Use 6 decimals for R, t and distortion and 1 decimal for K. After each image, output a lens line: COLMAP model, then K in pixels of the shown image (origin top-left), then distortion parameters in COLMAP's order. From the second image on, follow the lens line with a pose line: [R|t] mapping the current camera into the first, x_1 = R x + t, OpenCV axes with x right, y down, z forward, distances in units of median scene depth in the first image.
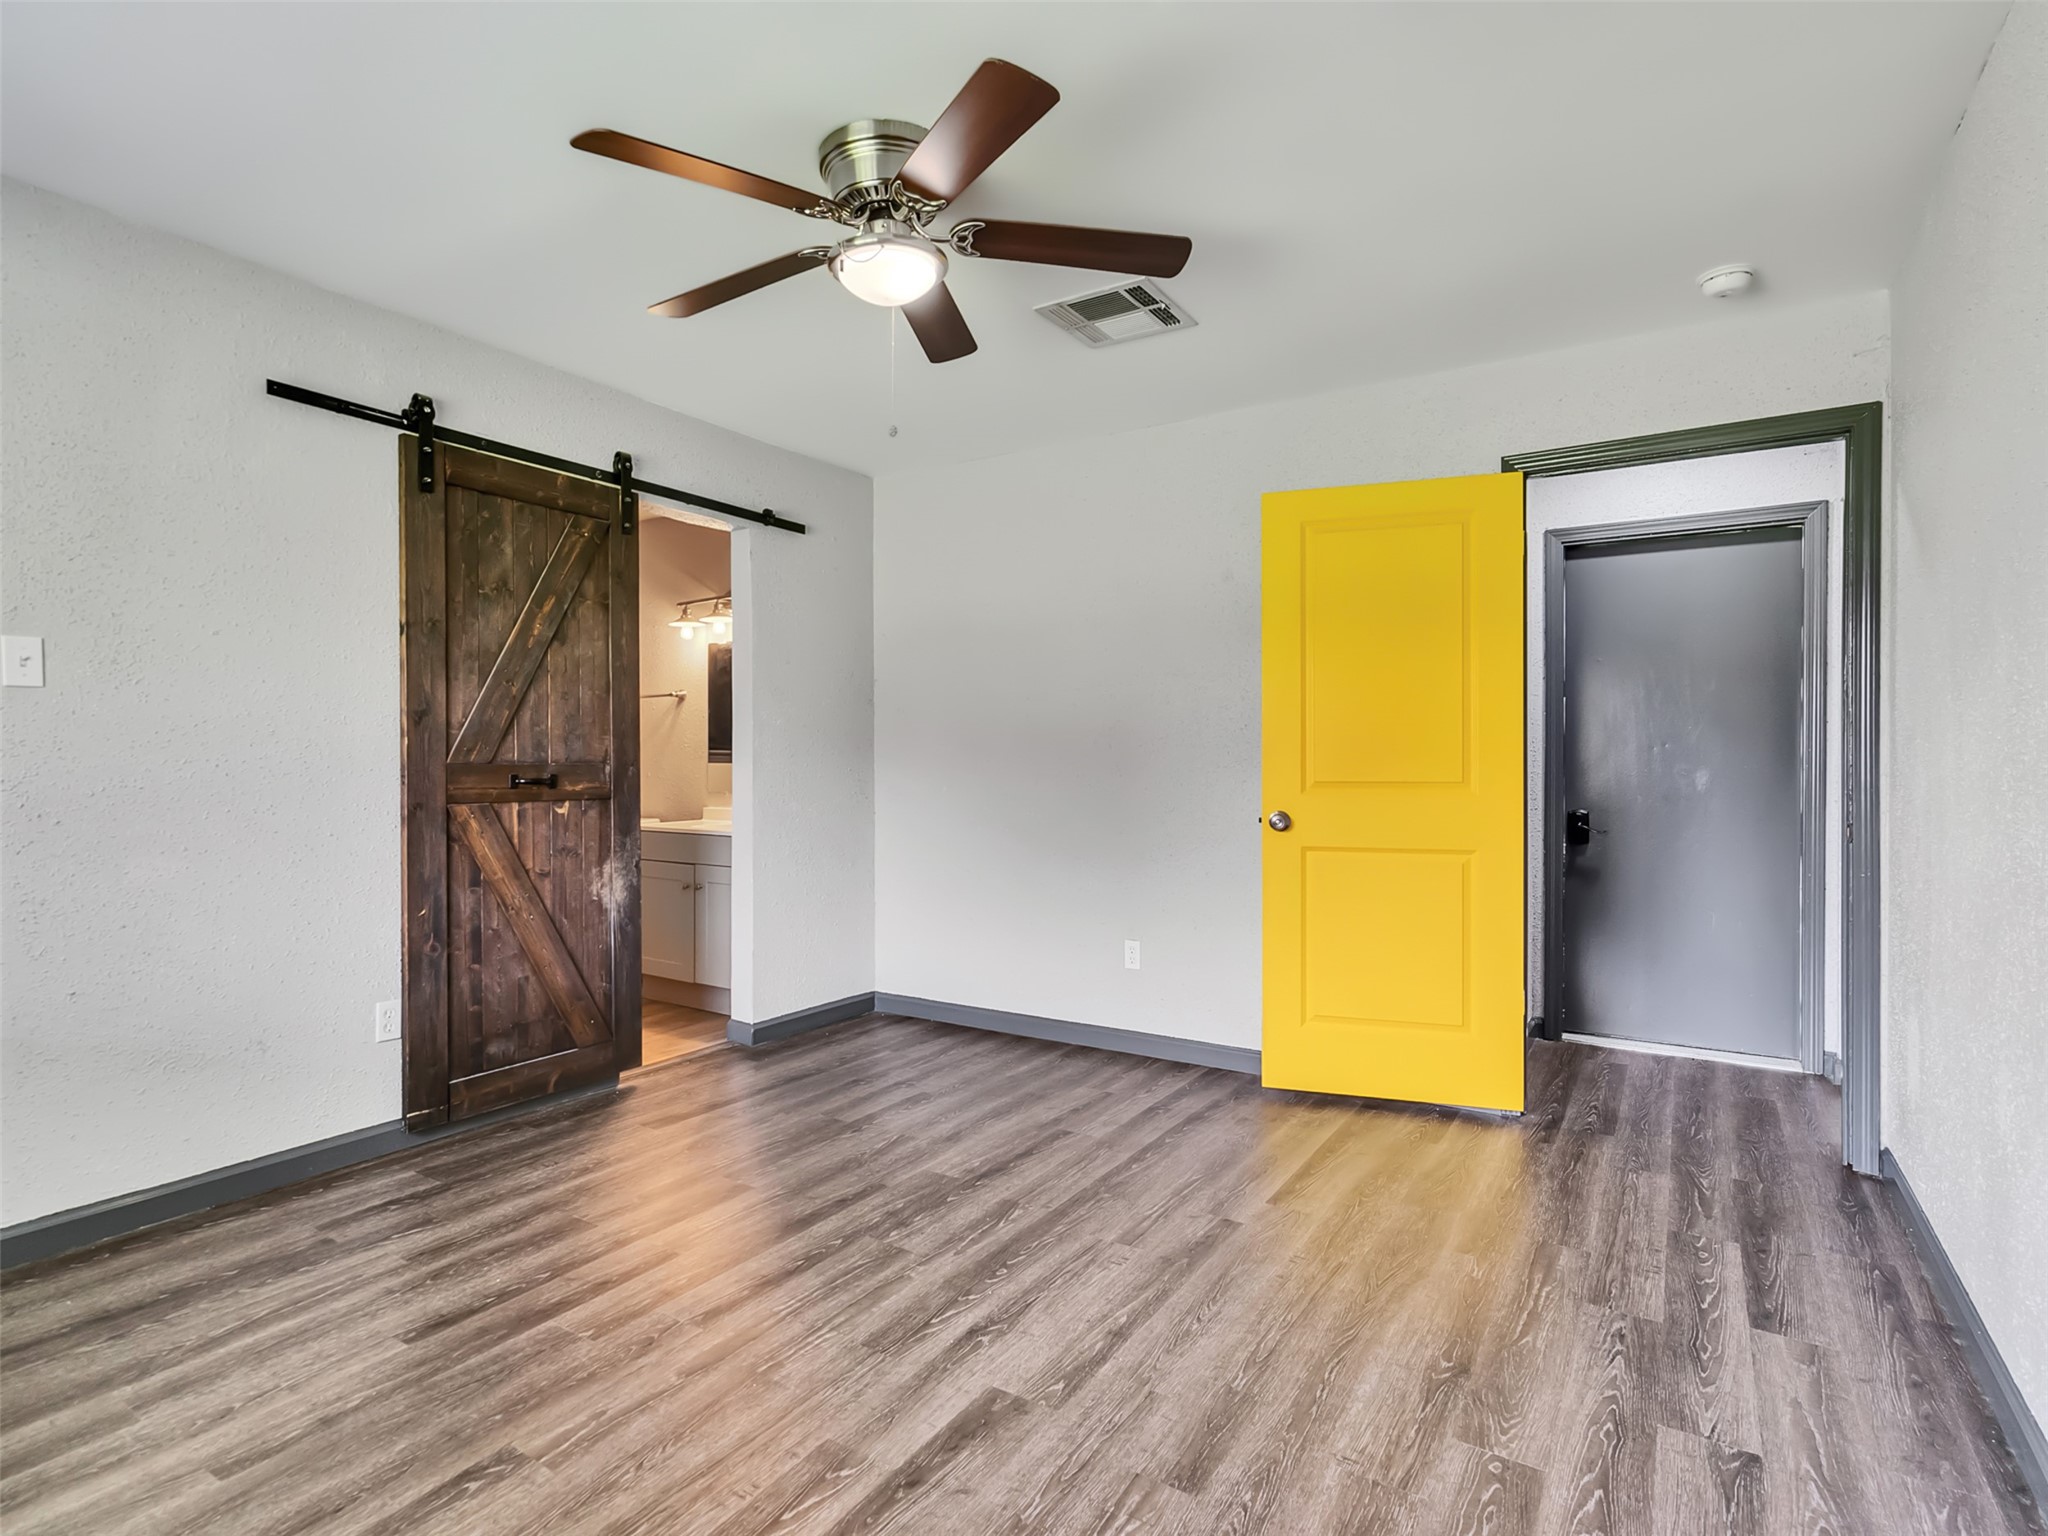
lens RADIAL K [[1044.6, 0, 1007.8], [0, 1044.6, 766.0], [0, 0, 1]] dist [-0.004651, 0.003394]
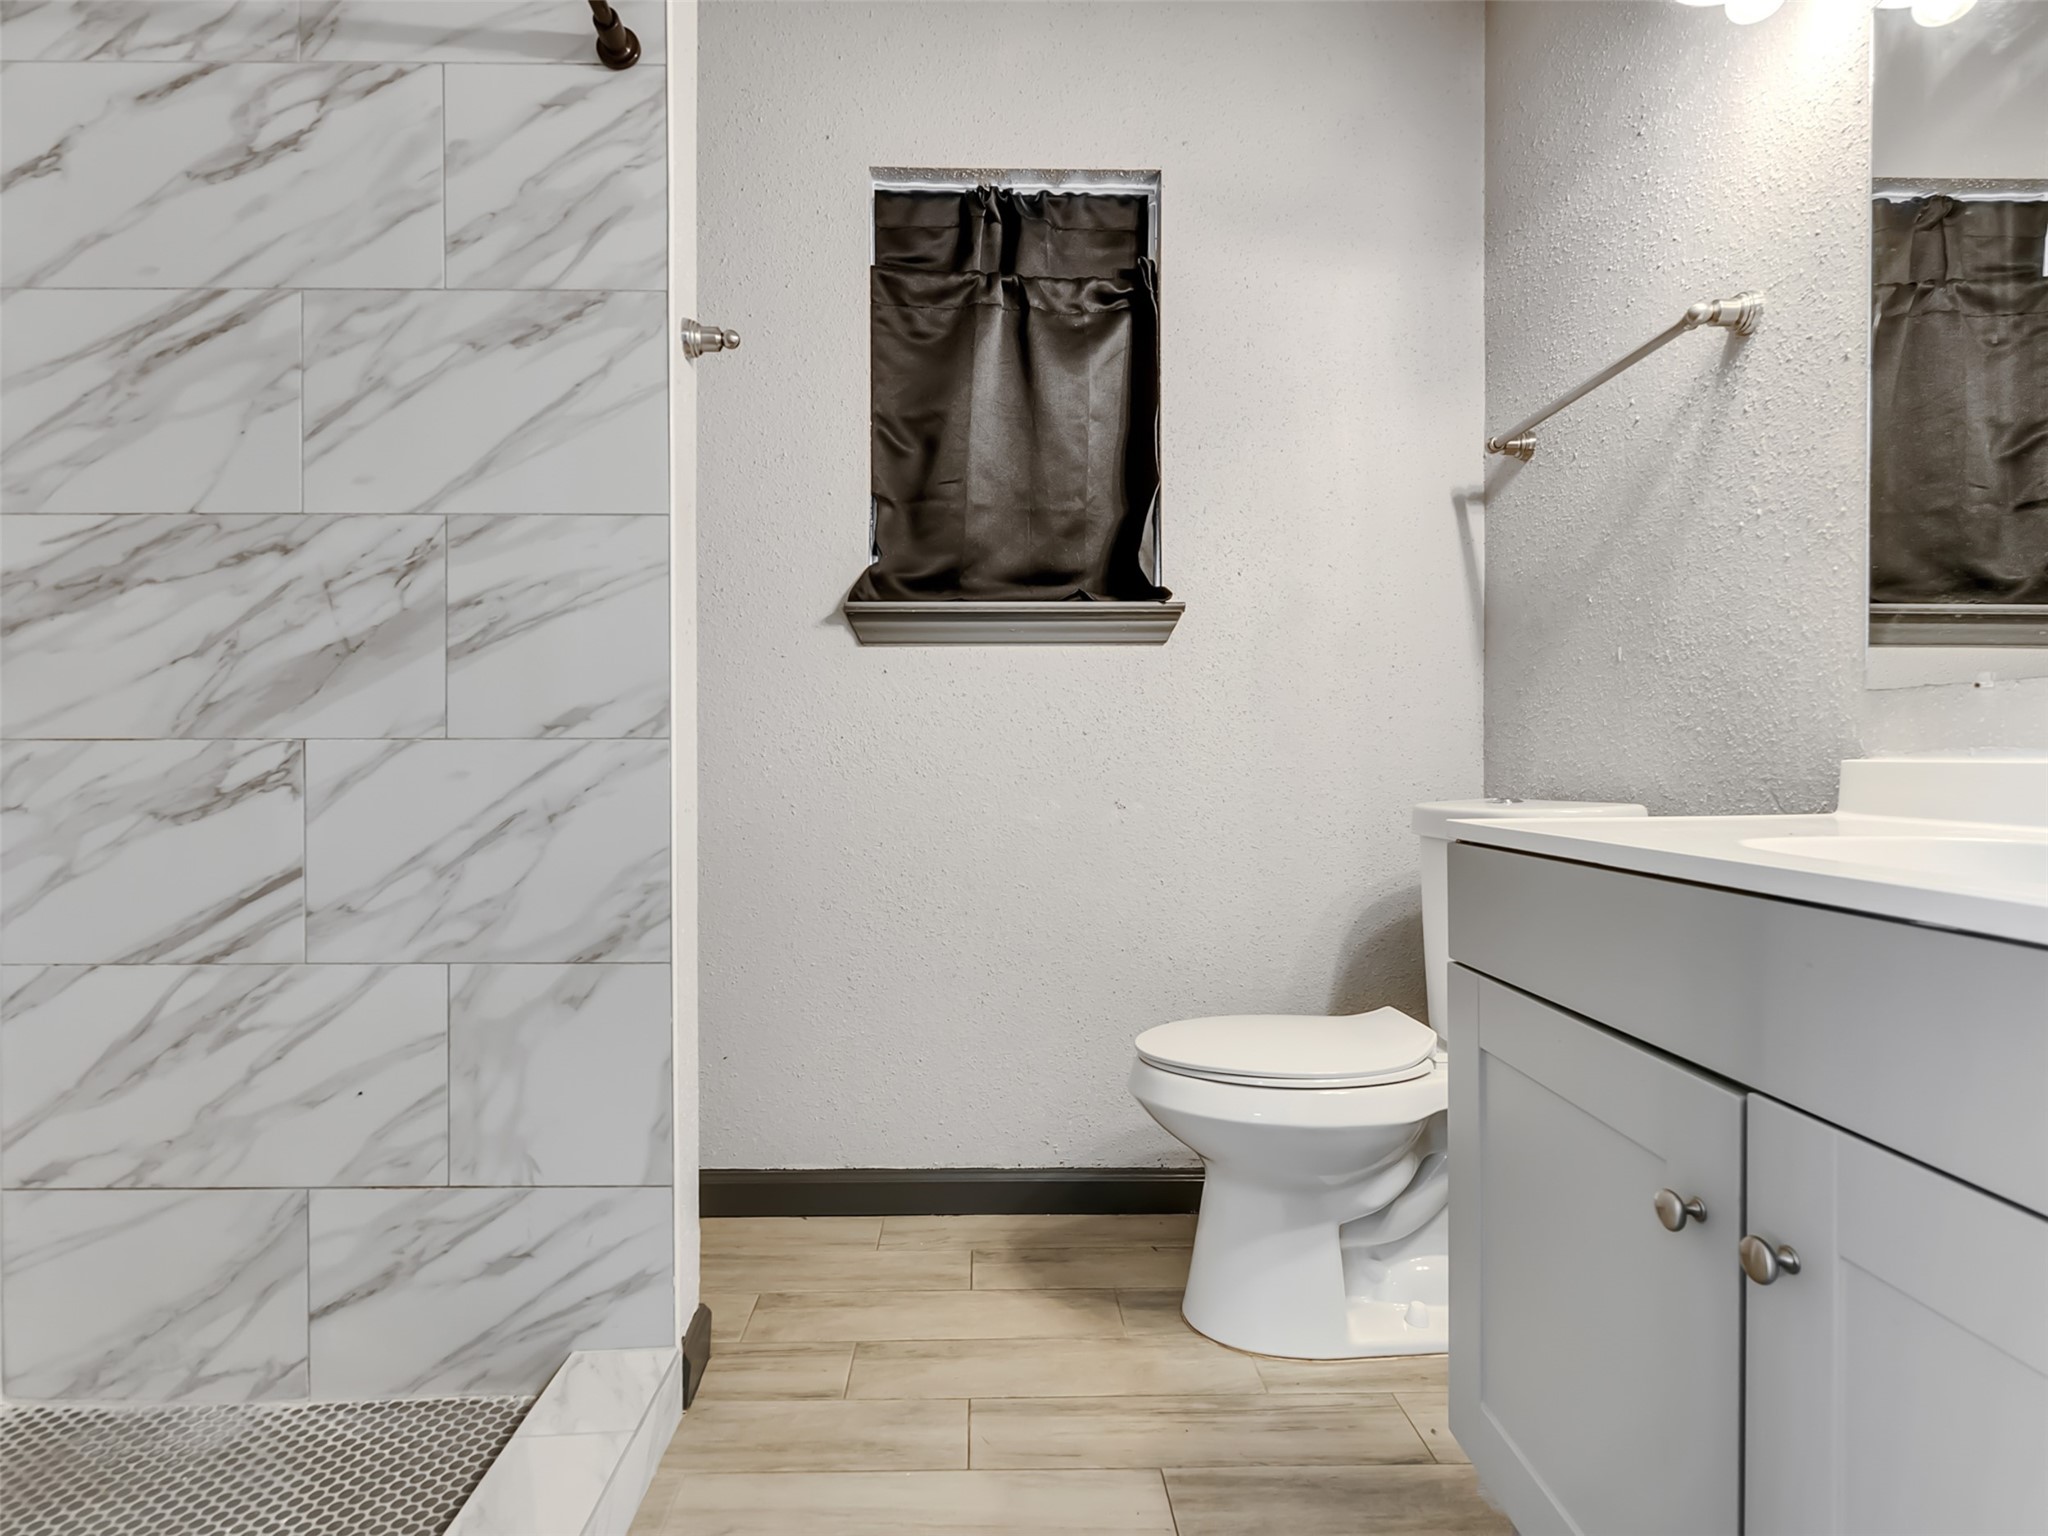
lens RADIAL K [[1044.6, 0, 1005.8], [0, 1044.6, 769.1], [0, 0, 1]] dist [-0.004651, 0.003394]
pose [[0.553643, 0.004736, -0.832740, -0.338105], [-0.000667, 0.999986, 0.005244, 0.067344], [0.832754, -0.002348, 0.553639, 1.201926]]
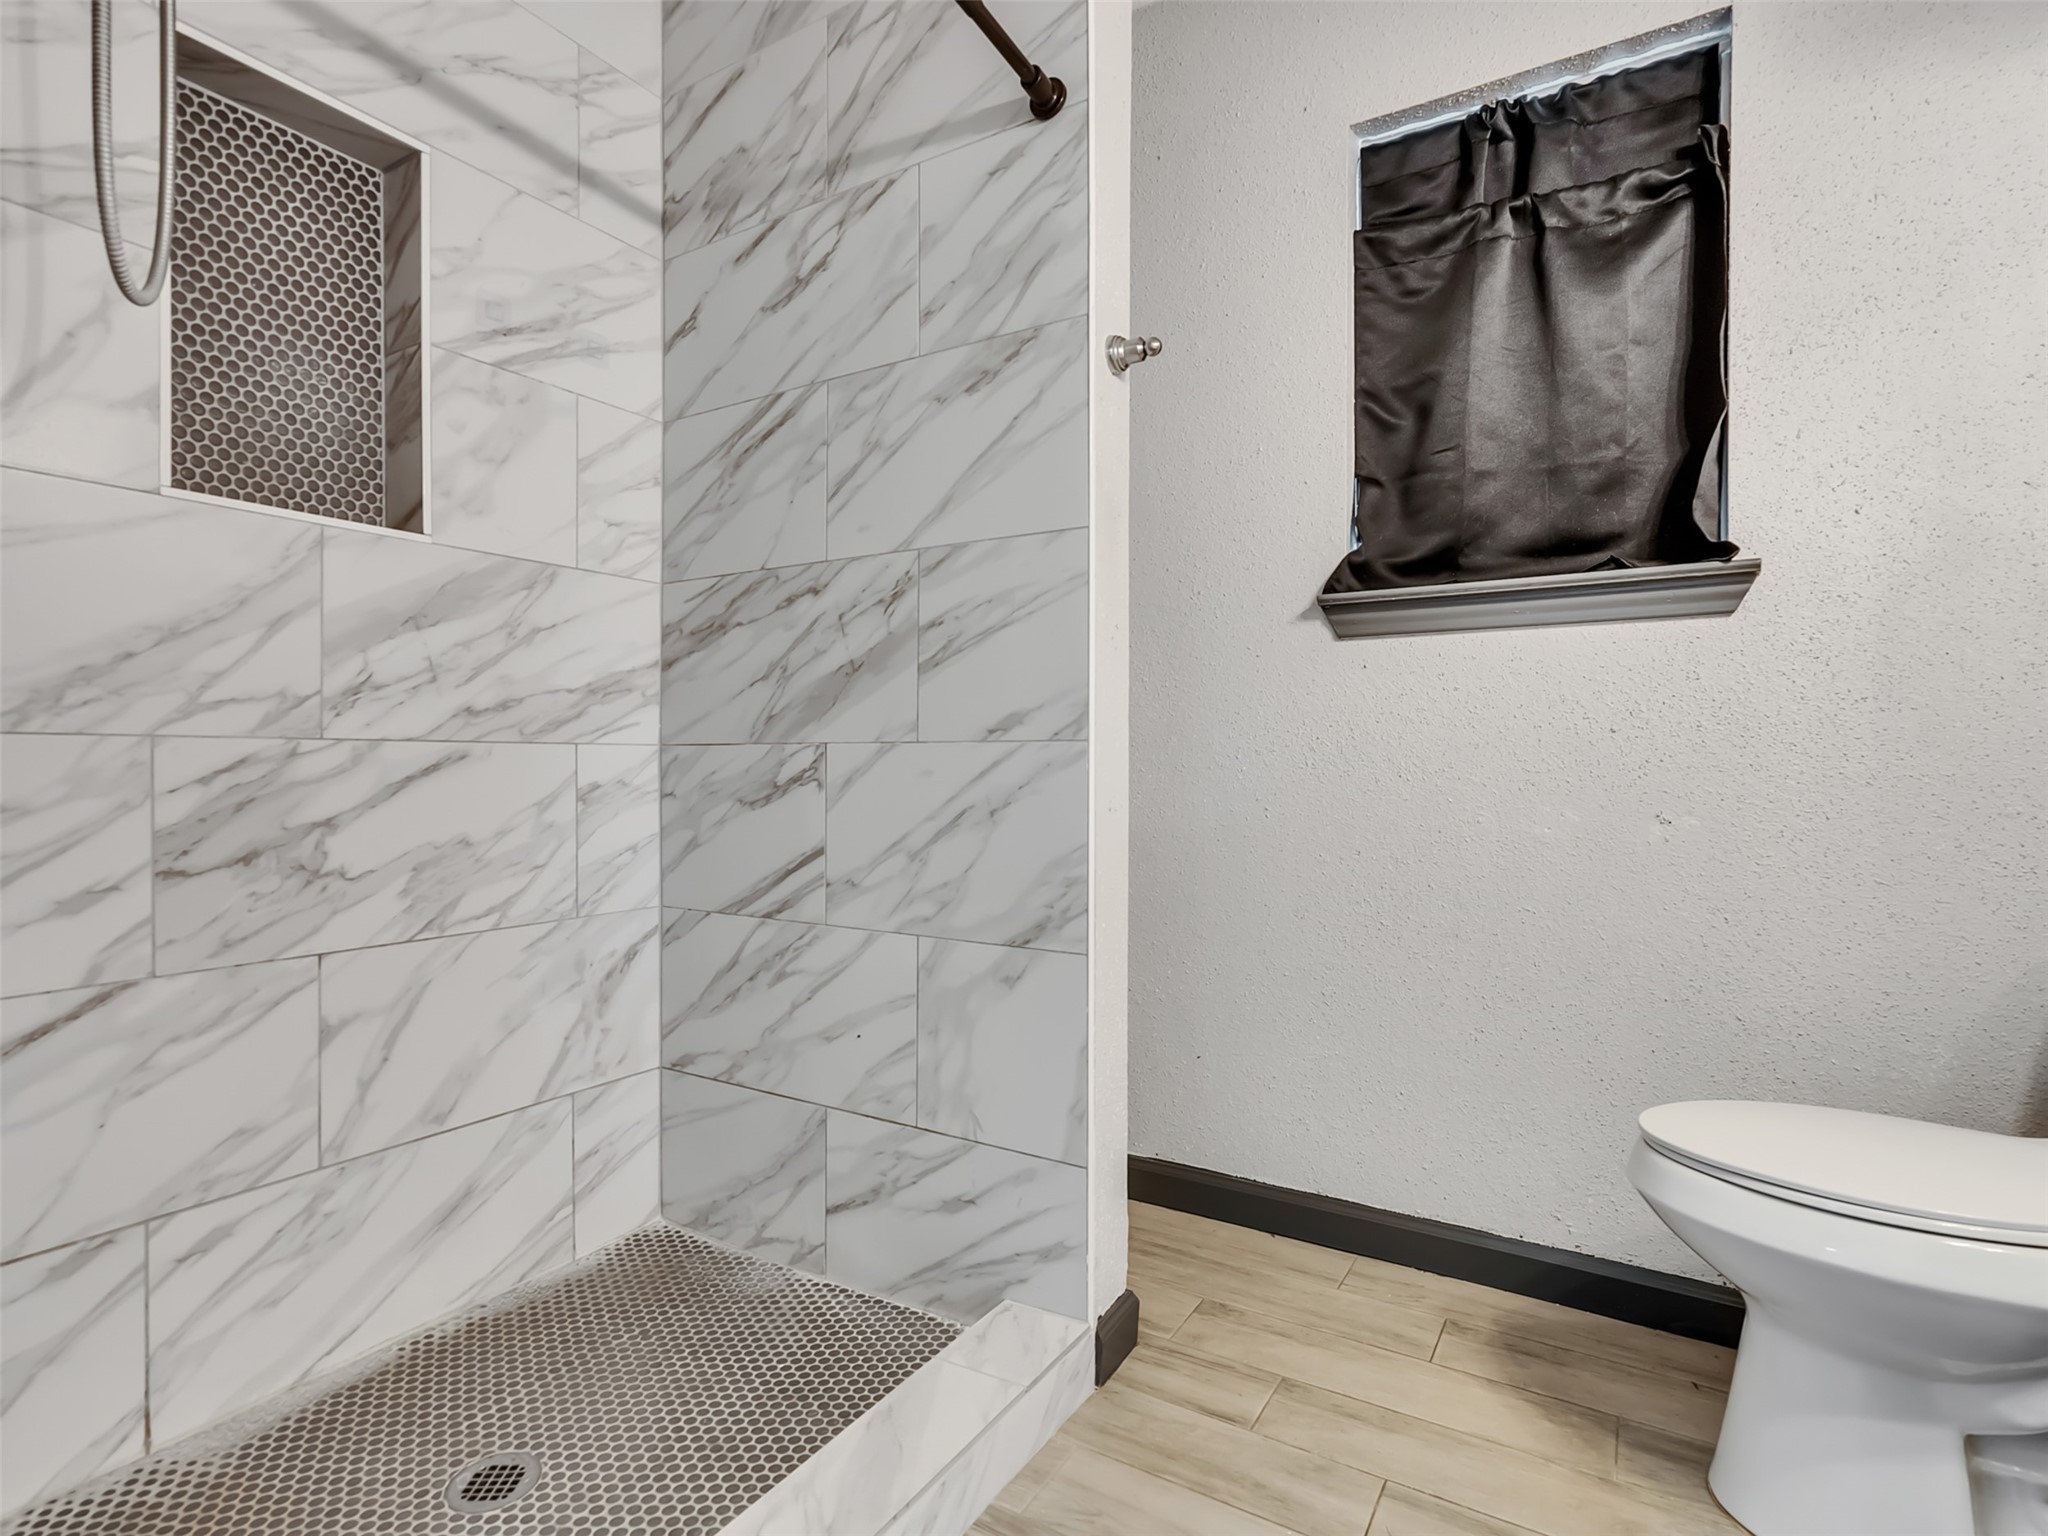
lens RADIAL K [[1044.6, 0, 1007.4], [0, 1044.6, 769.7], [0, 0, 1]] dist [-0.004651, 0.003394]
pose [[0.008468, 0.005330, -0.999950, -0.322467], [-0.005594, 0.999970, 0.005283, 0.067496], [0.999949, 0.005549, 0.008497, 1.287983]]
